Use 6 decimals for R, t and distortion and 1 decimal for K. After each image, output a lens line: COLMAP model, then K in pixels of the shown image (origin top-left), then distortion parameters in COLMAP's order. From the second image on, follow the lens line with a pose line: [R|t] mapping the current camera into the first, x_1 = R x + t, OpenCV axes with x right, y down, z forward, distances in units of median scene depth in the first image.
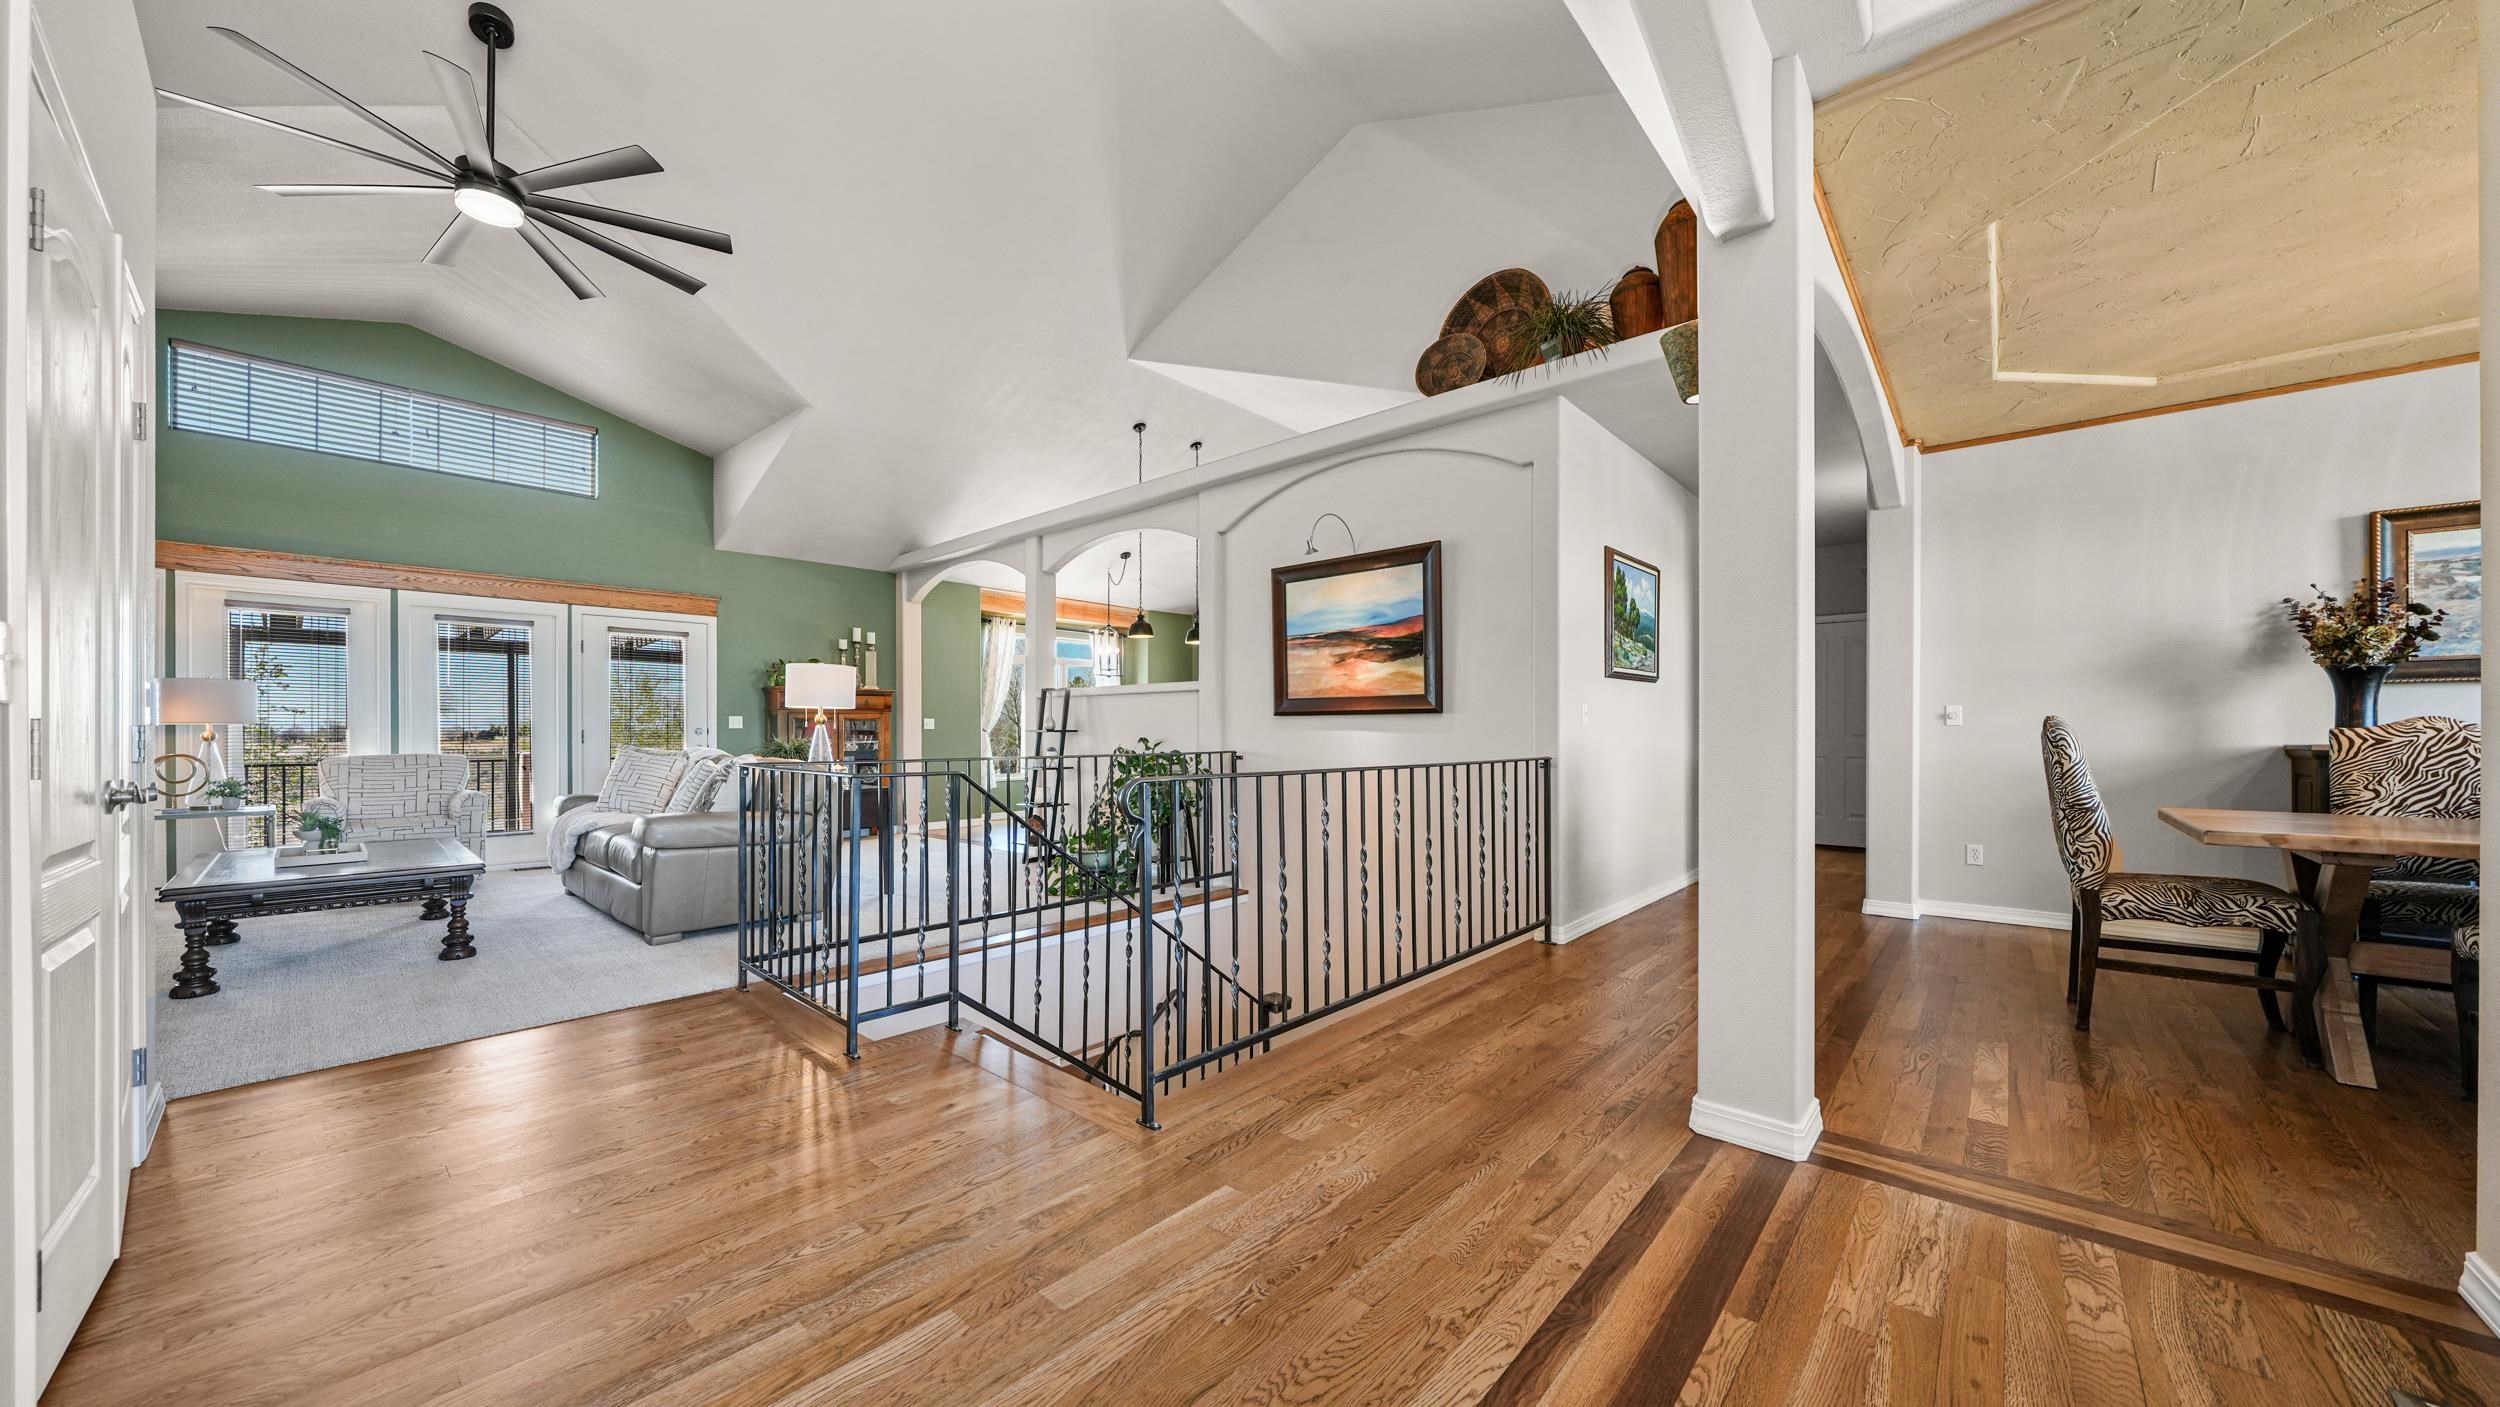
lens RADIAL K [[852.5, 0, 1247.1], [0, 852.5, 735.3], [0, 0, 1]] dist [-0.008312, 0.000690]
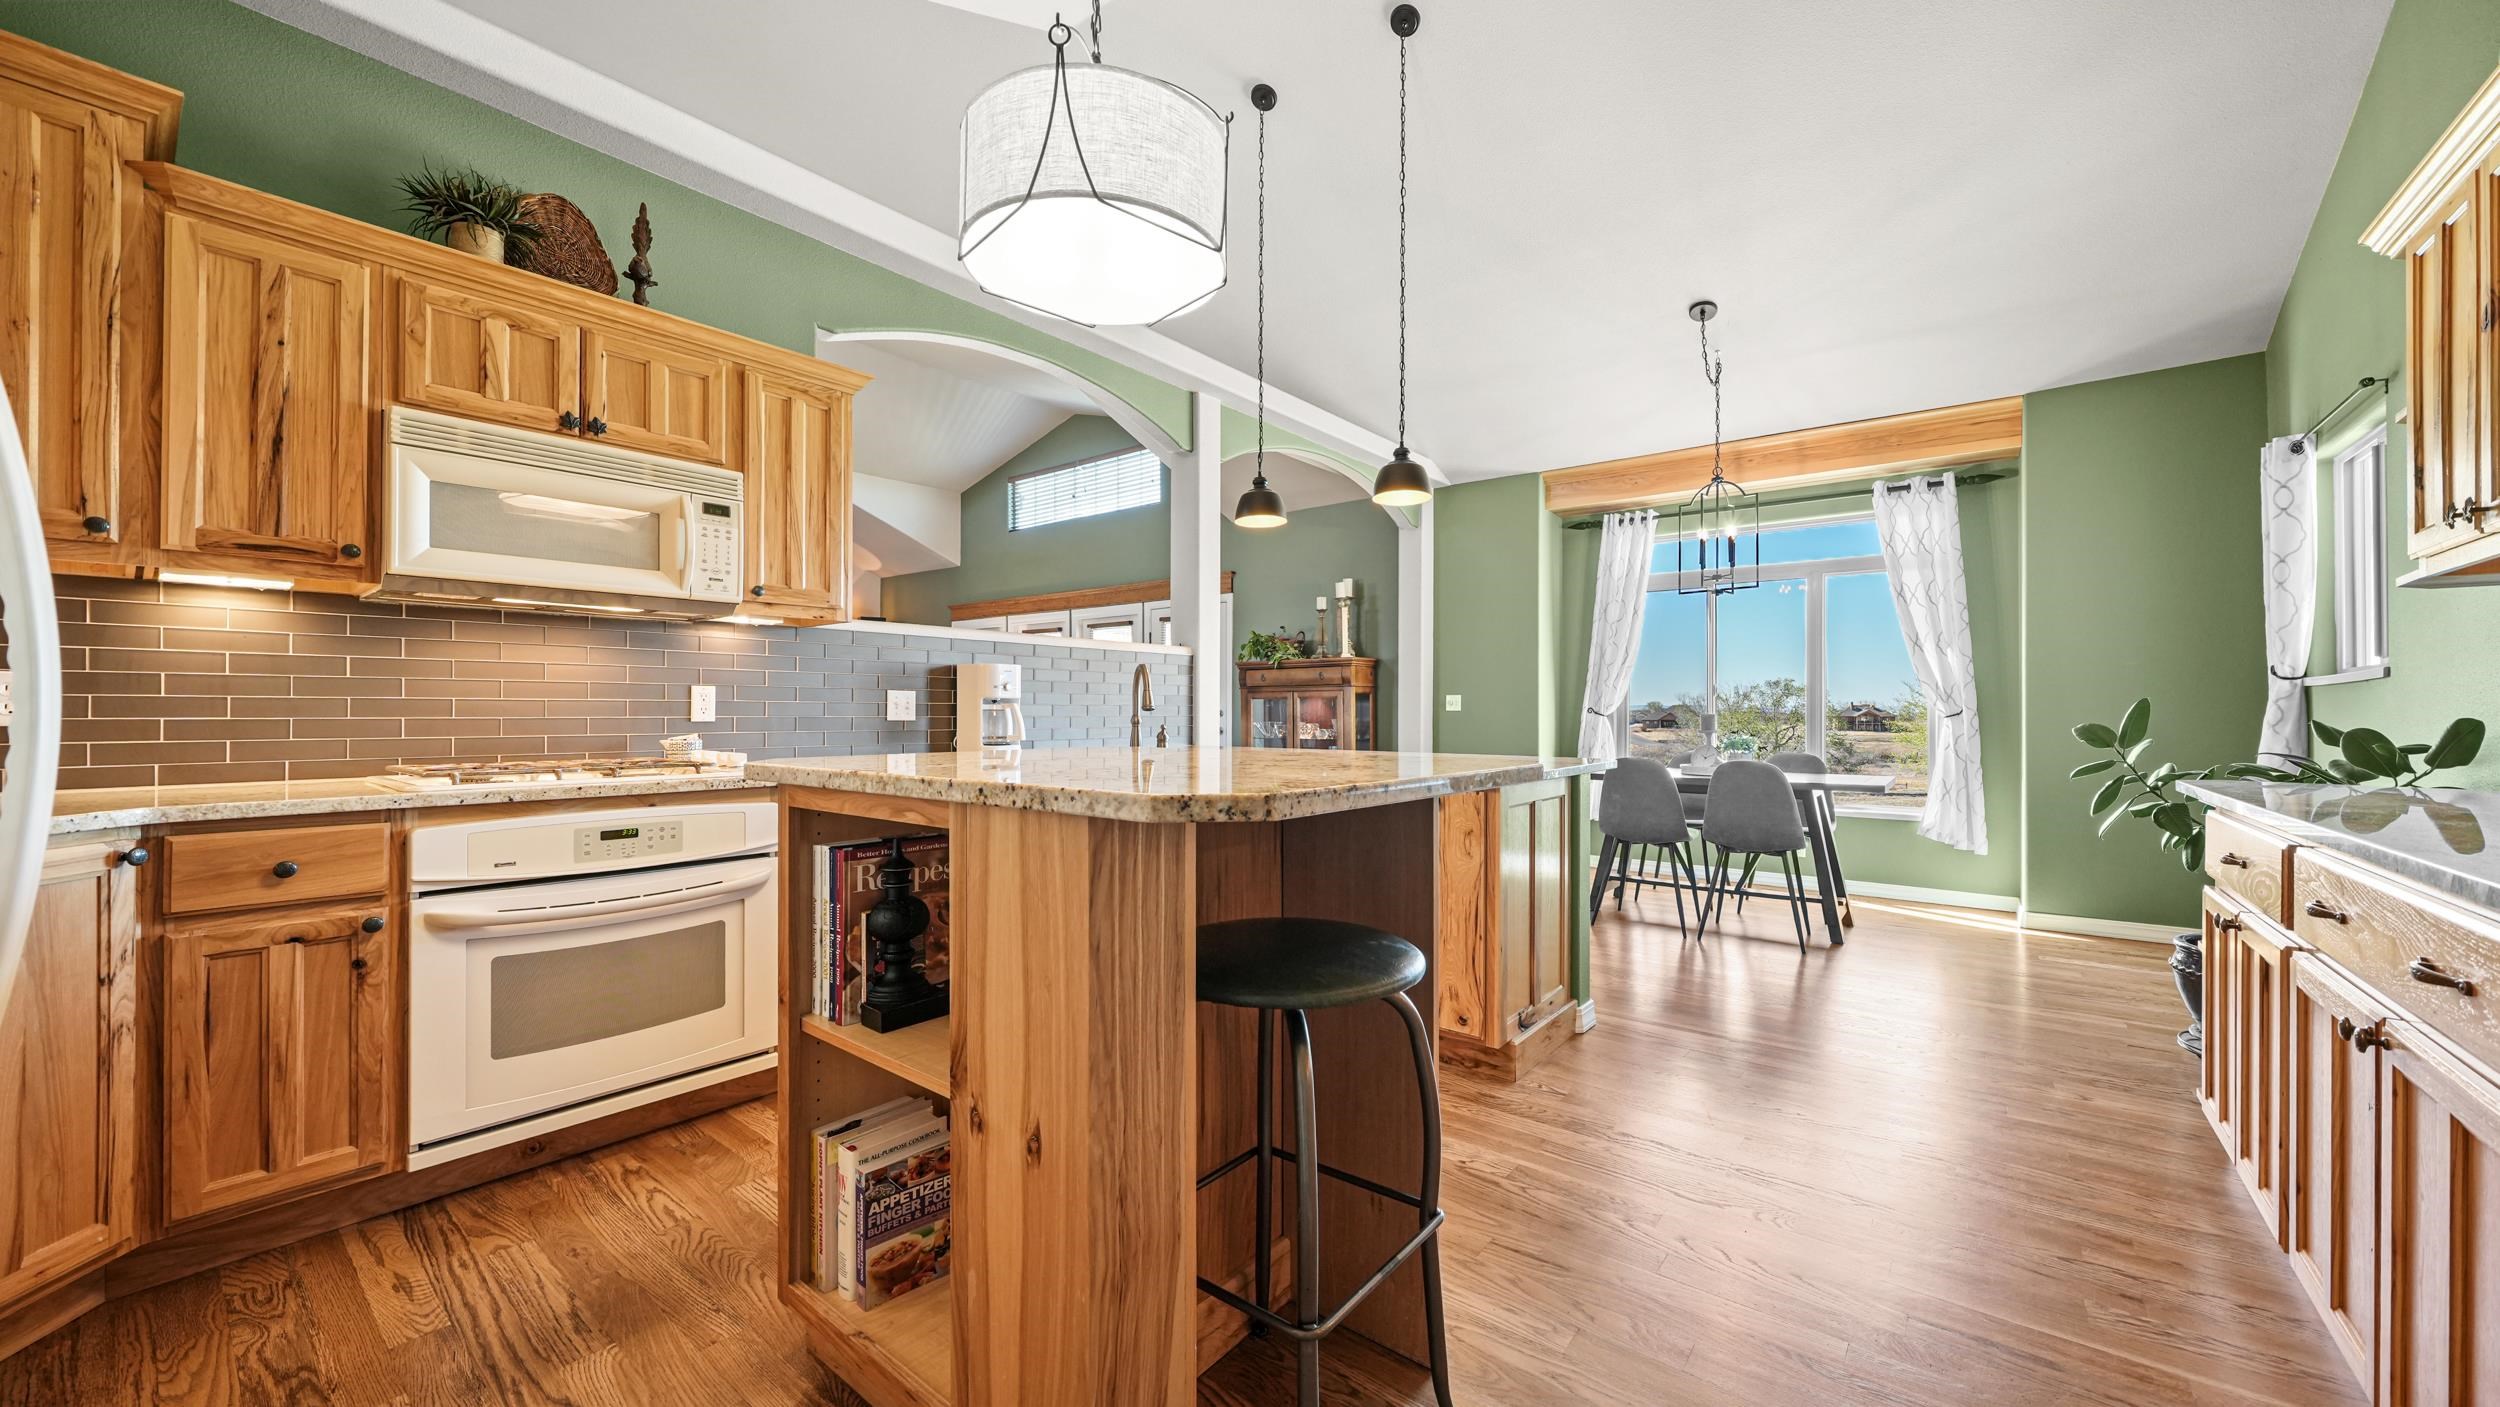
lens RADIAL K [[897.2, 0, 1242.4], [0, 897.2, 706.5], [0, 0, 1]] dist [-0.009213, 0.001456]
pose [[0.062700, -0.001869, -0.998031, 0.673996], [-0.002797, 0.999994, -0.002049, -0.016556], [0.998028, 0.002920, 0.062695, 1.629761]]
